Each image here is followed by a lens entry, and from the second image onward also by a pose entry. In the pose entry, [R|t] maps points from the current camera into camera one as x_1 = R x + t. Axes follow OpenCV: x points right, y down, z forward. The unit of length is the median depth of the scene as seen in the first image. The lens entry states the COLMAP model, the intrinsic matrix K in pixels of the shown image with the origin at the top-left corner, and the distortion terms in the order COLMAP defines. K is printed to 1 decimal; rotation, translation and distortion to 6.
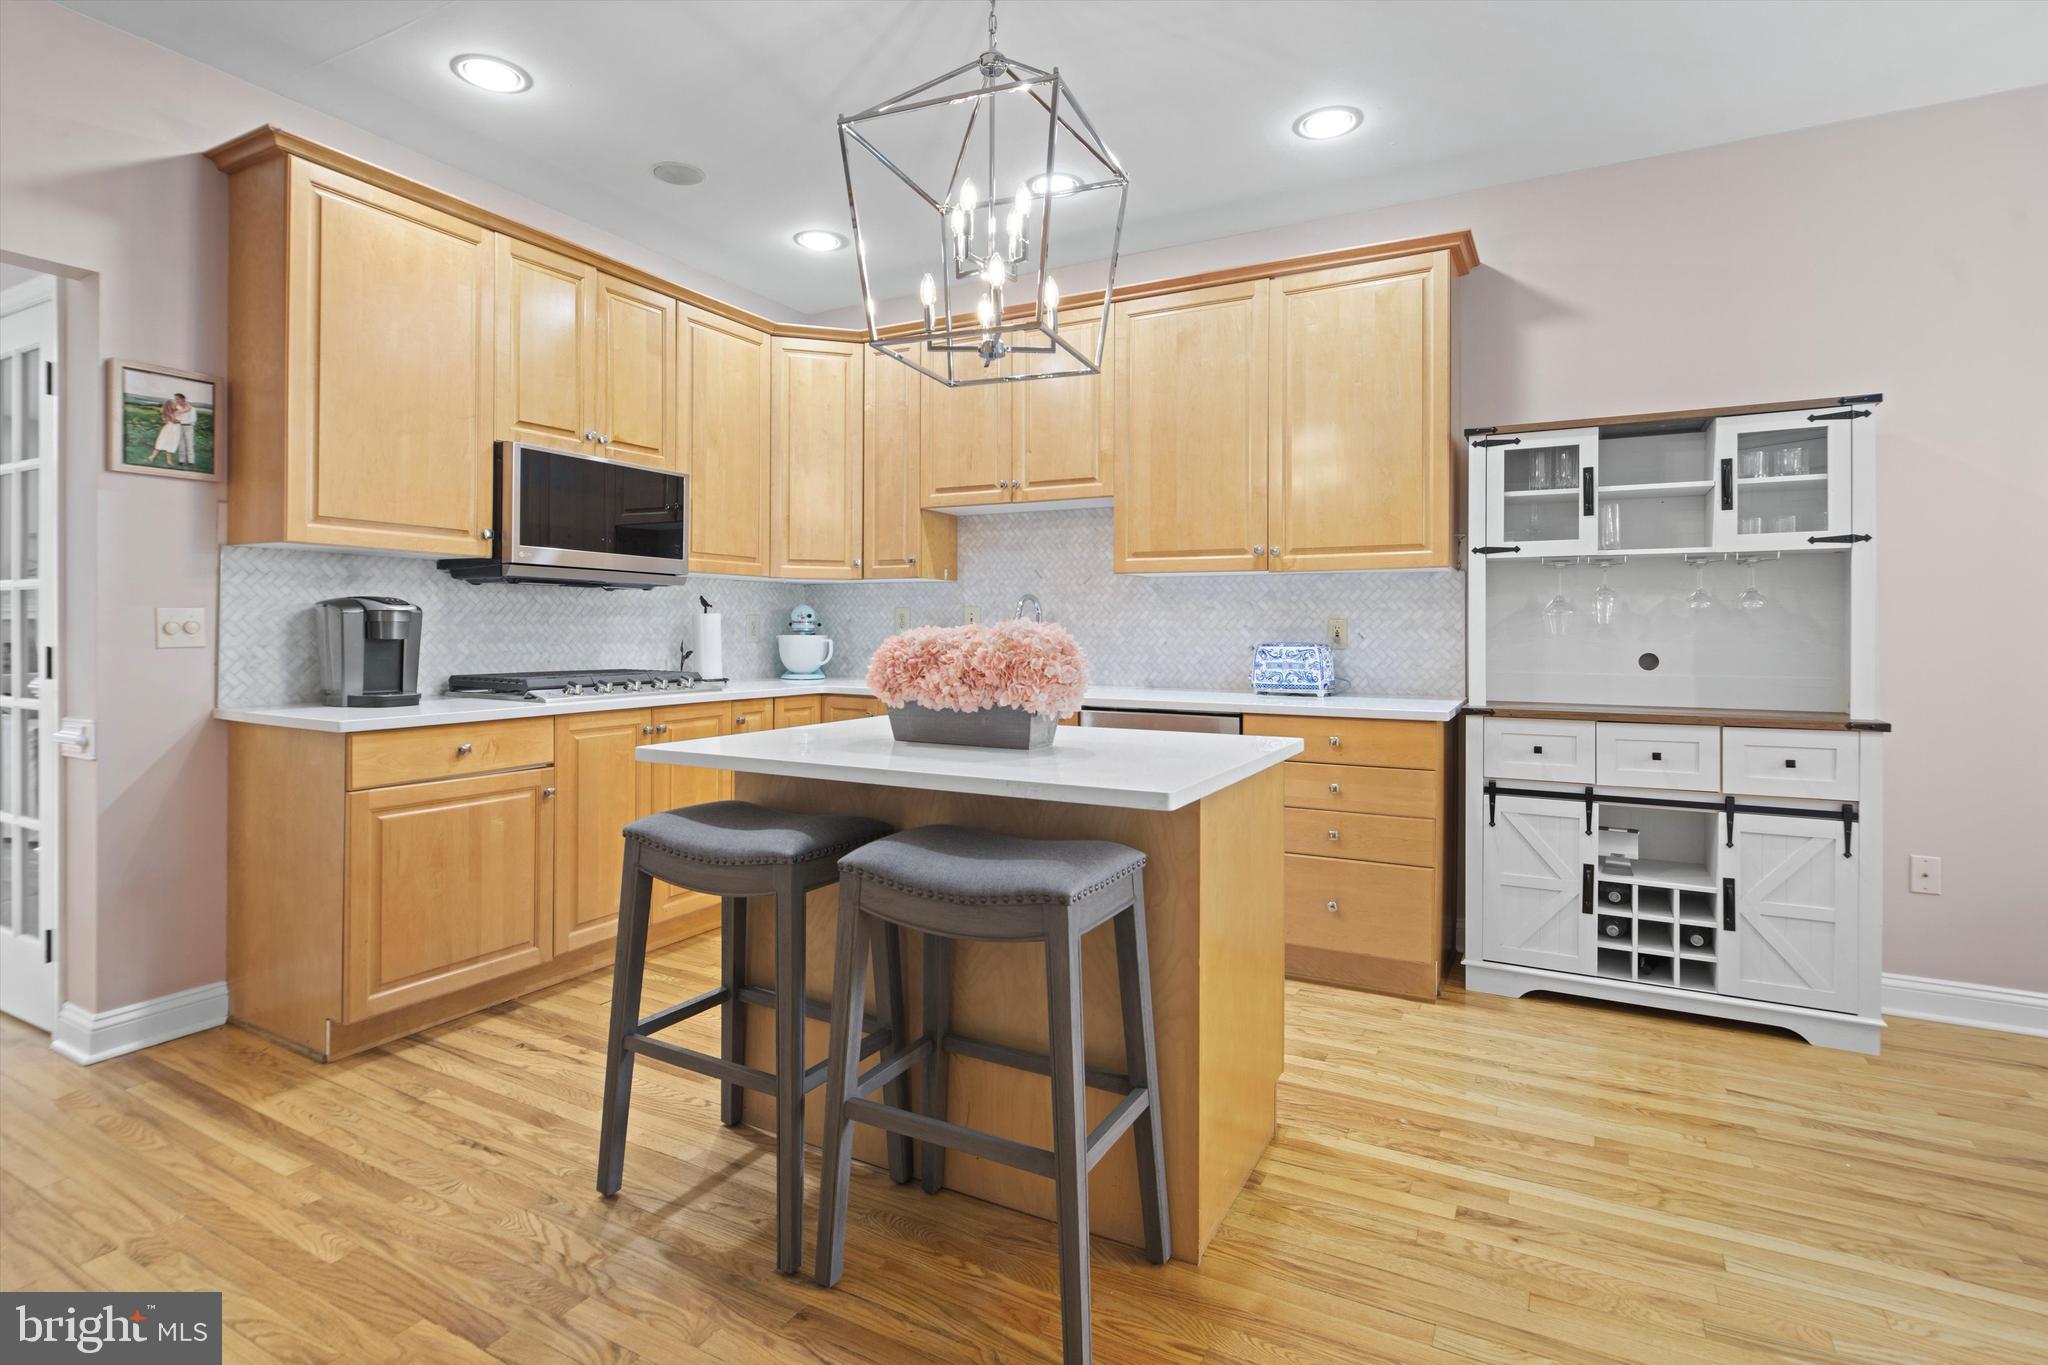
lens RADIAL K [[1006.5, 0, 1015.3], [0, 1006.5, 639.1], [0, 0, 1]] dist [0.004476, -0.003087]
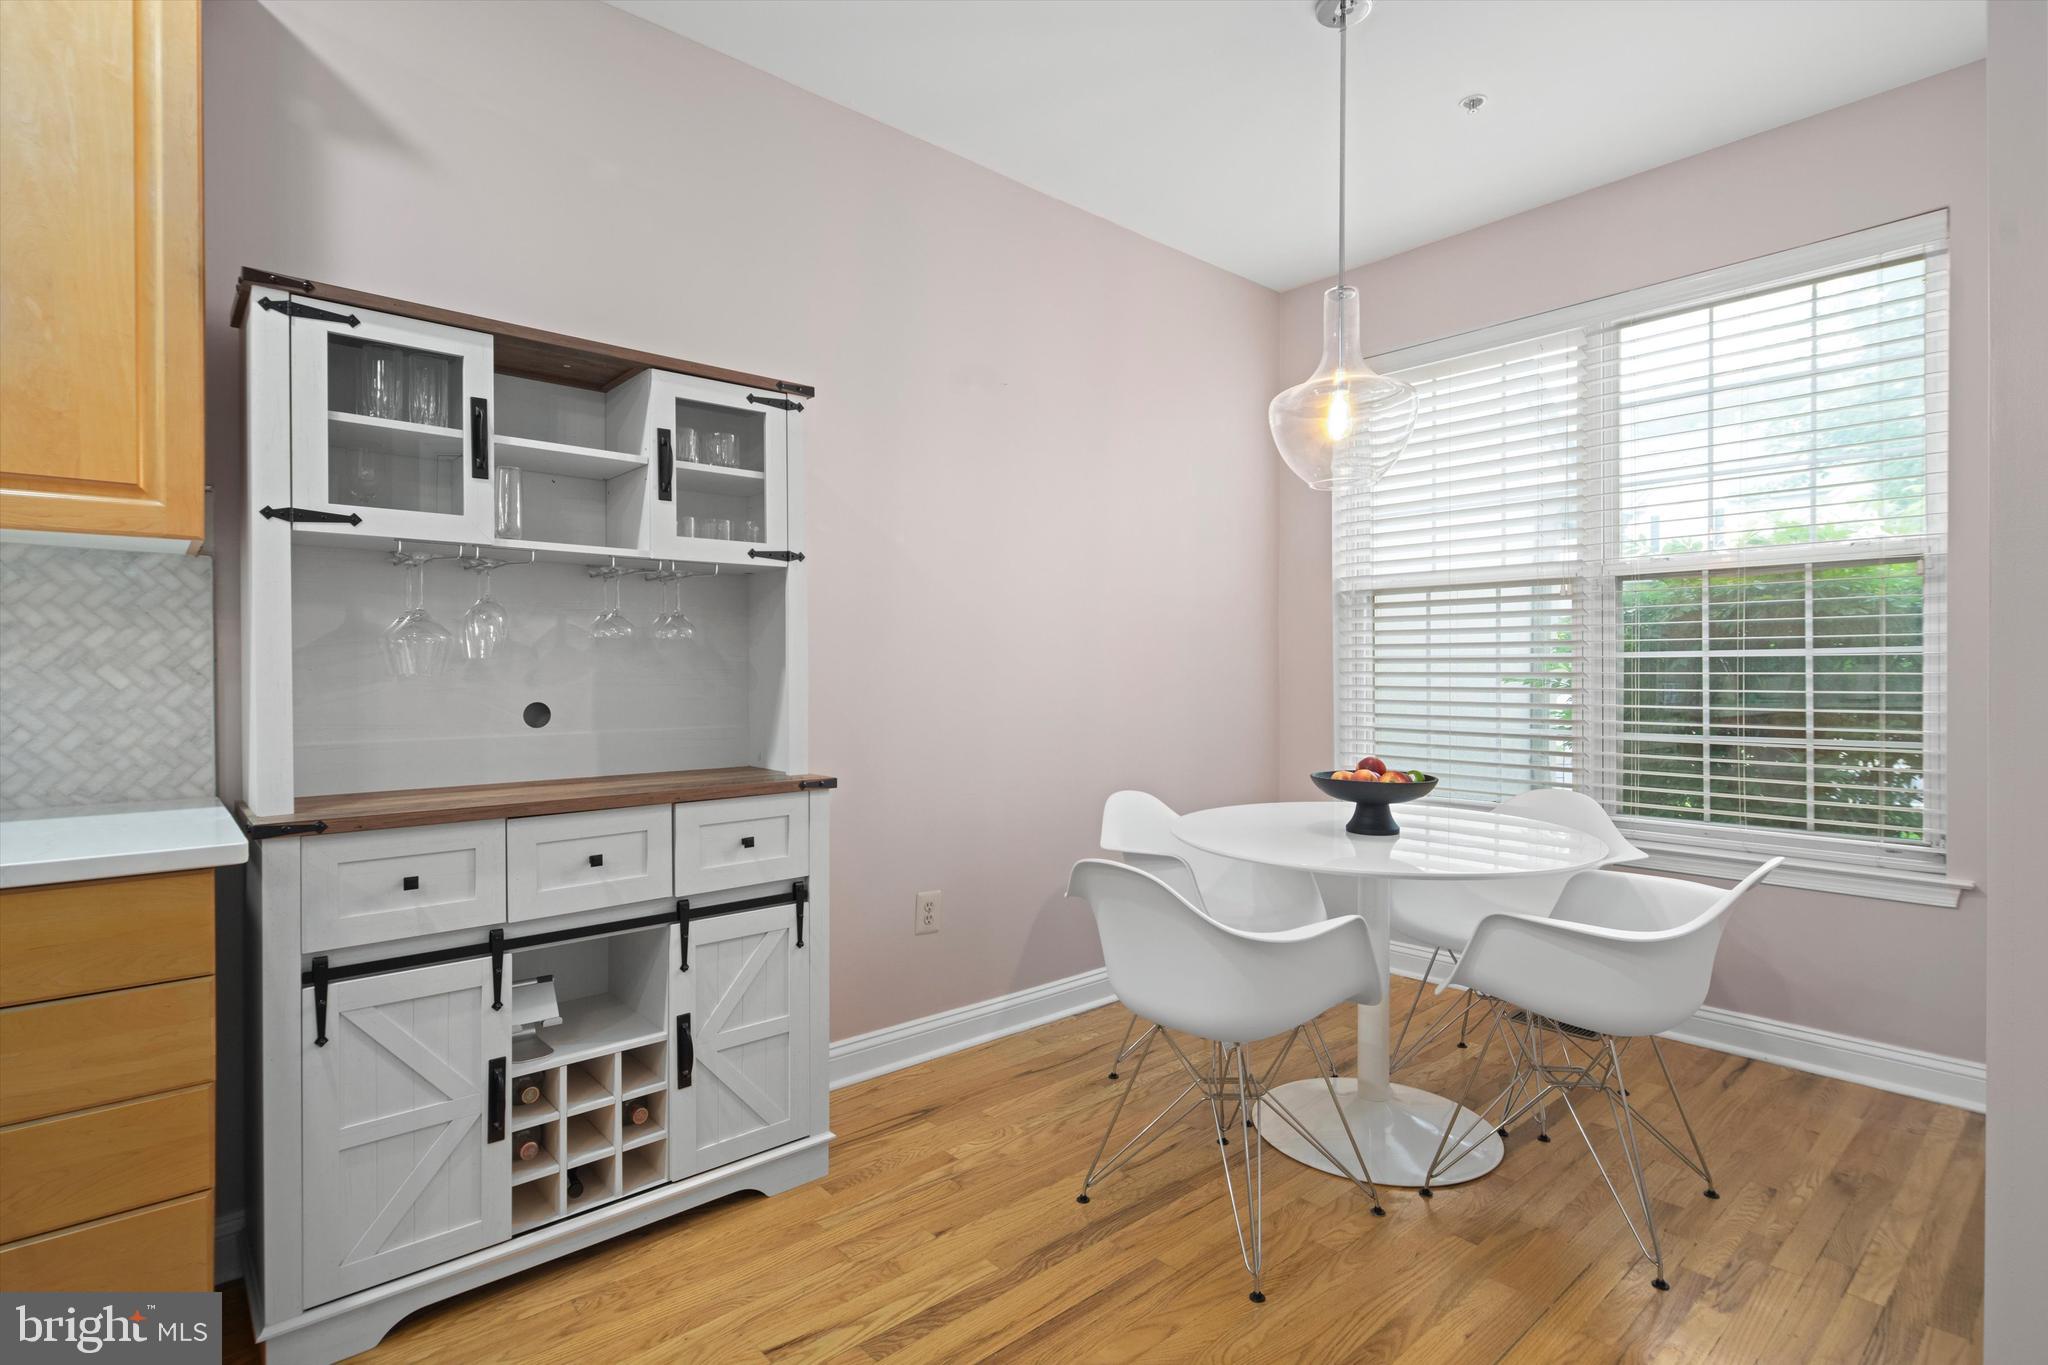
lens RADIAL K [[1006.5, 0, 1018.9], [0, 1006.5, 675.9], [0, 0, 1]] dist [0.004476, -0.003087]
pose [[0.341844, -0.006267, 0.939736, 0.108545], [0.012574, 0.999919, 0.002095, -0.001296], [-0.939673, 0.011100, 0.341895, 0.480157]]
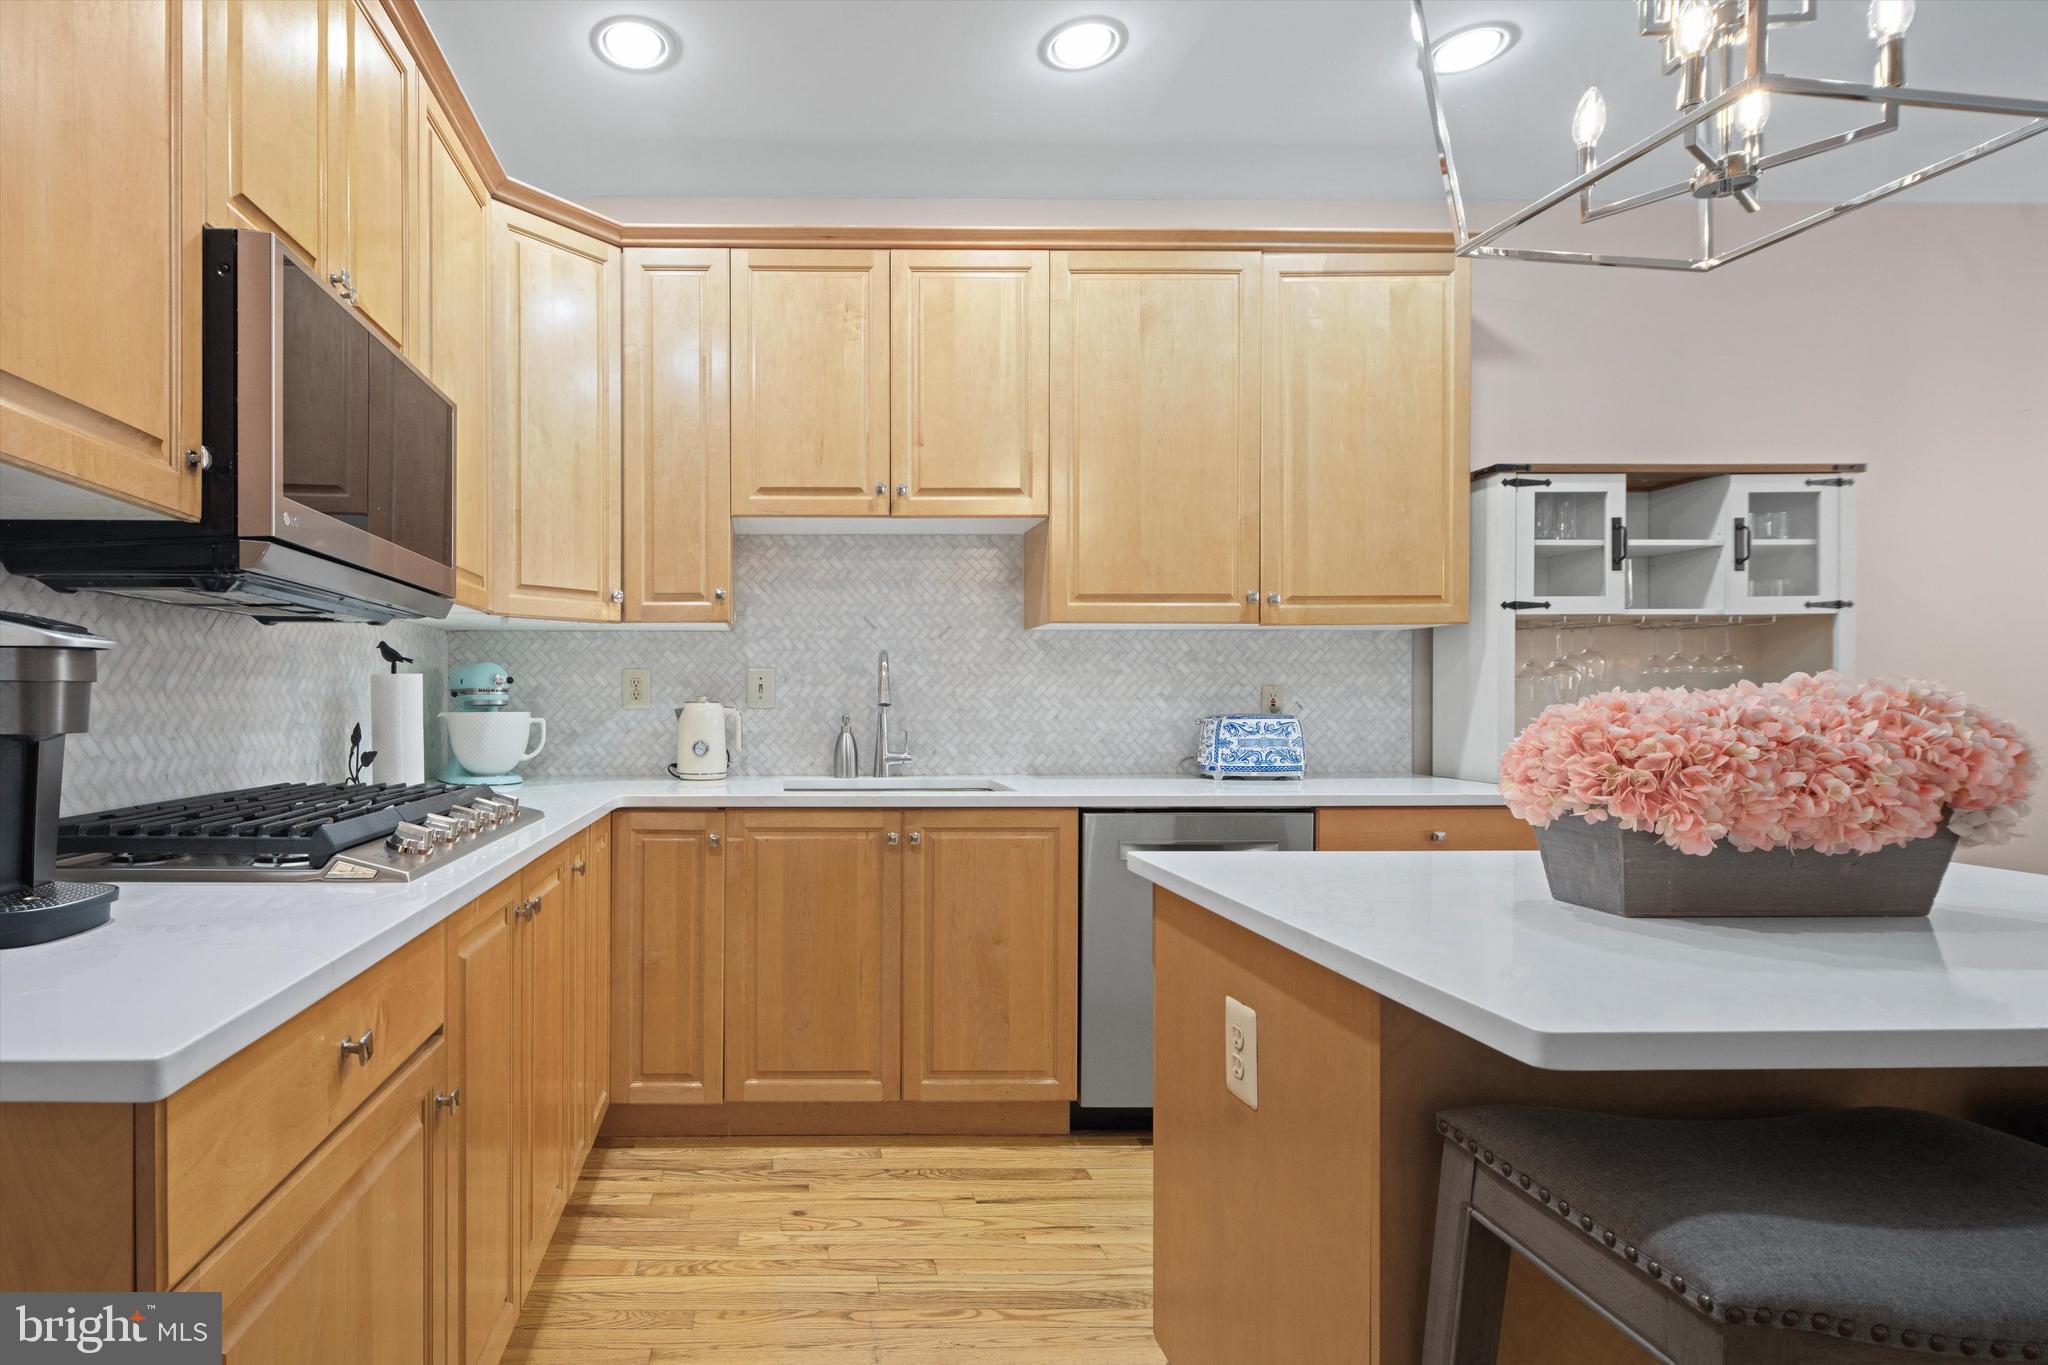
lens RADIAL K [[1021.0, 0, 816.1], [0, 1021.0, 708.0], [0, 0, 1]] dist [0.001357, -0.001755]
pose [[0.873140, -0.009148, 0.487384, -0.503577], [0.011098, 0.999938, -0.001113, -0.004922], [-0.487344, 0.006381, 0.873187, 0.534412]]
